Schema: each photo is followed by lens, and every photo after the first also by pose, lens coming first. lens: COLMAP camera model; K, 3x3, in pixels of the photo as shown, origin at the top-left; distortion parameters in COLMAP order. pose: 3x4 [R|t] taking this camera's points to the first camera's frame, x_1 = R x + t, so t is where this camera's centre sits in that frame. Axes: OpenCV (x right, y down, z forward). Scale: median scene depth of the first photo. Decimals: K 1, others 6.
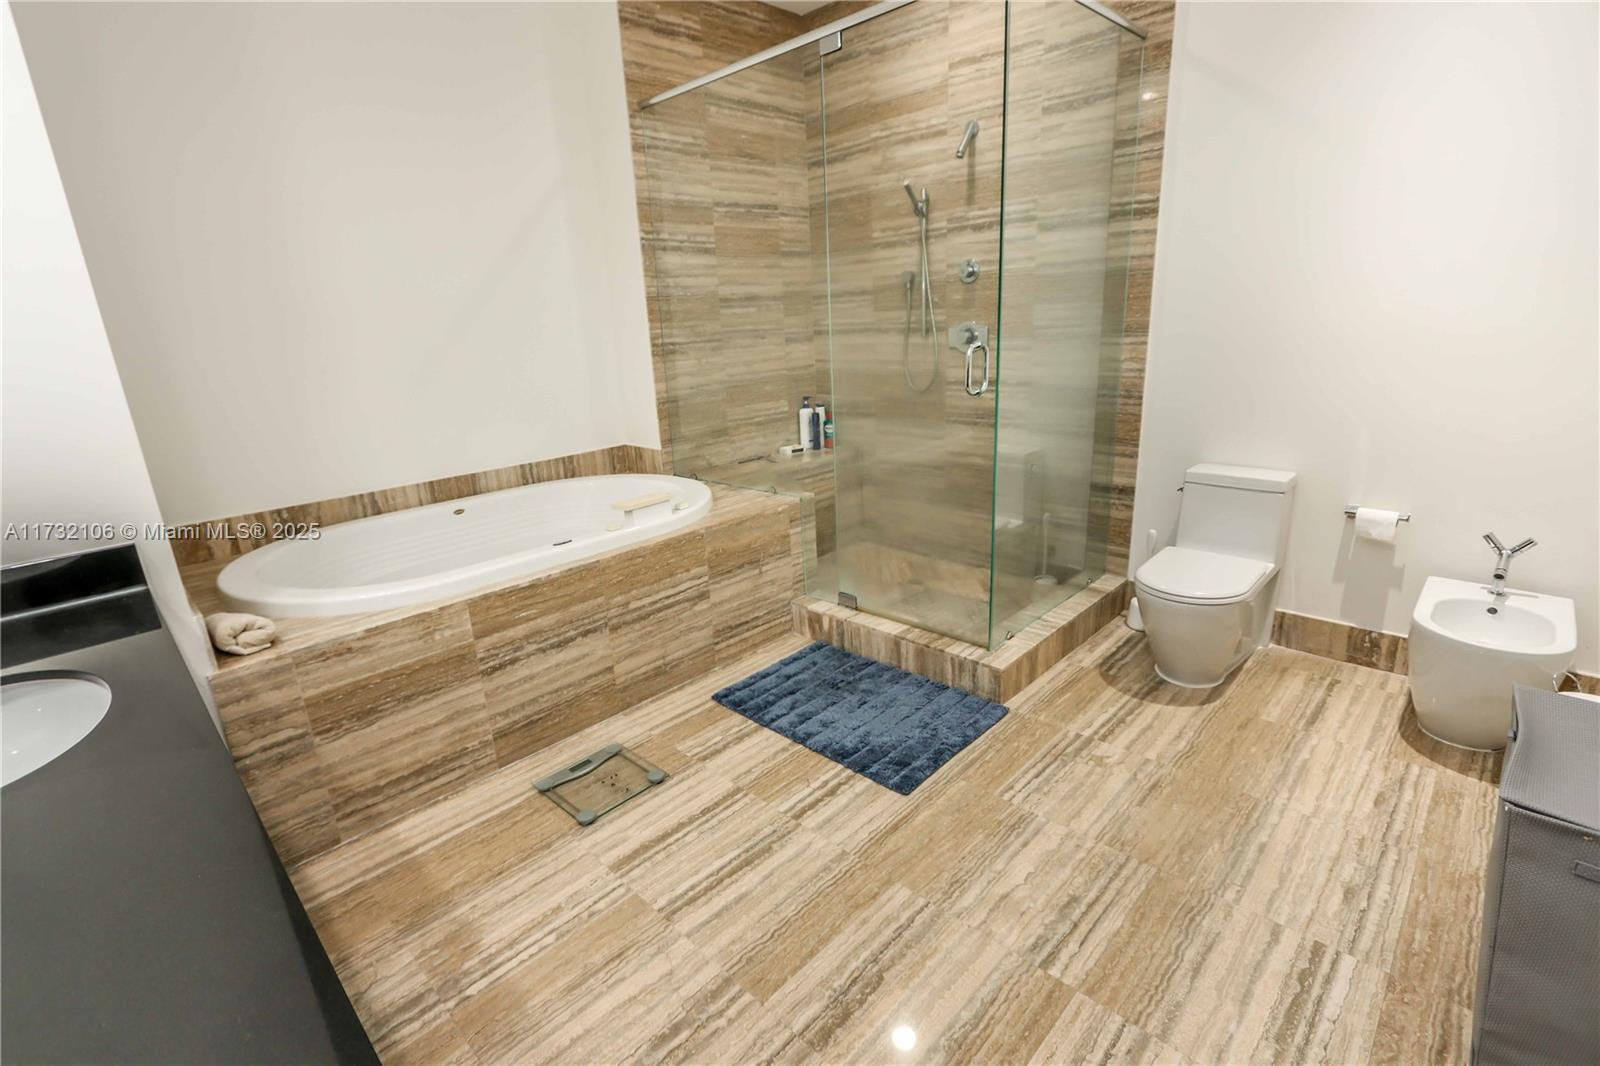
lens RADIAL K [[723.6, 0, 773.7], [0, 723.6, 529.6], [0, 0, 1]] dist [0.000757, 0.000459]
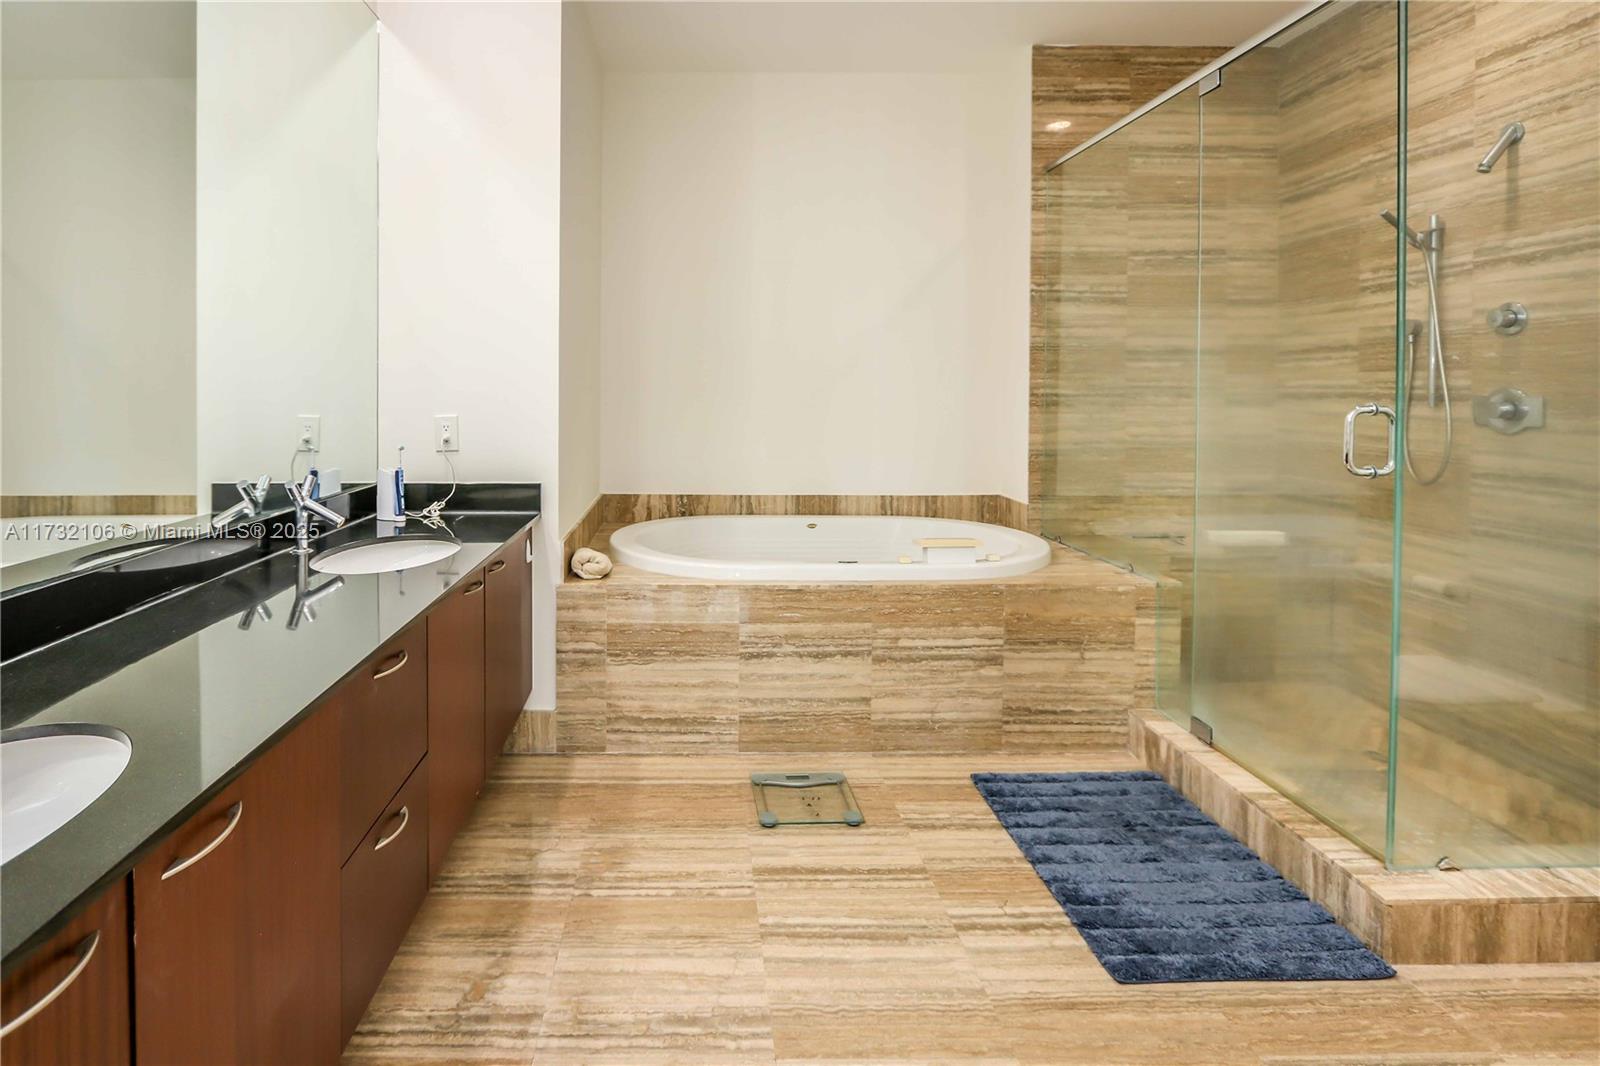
lens RADIAL K [[832.8, 0, 802.3], [0, 832.8, 419.3], [0, 0, 1]] dist [-0.010221, 0.007534]
pose [[0.729852, 0.069200, -0.680093, 0.386416], [-0.231304, 0.961182, -0.150427, 0.013141], [0.643284, 0.267098, 0.717527, 0.024938]]
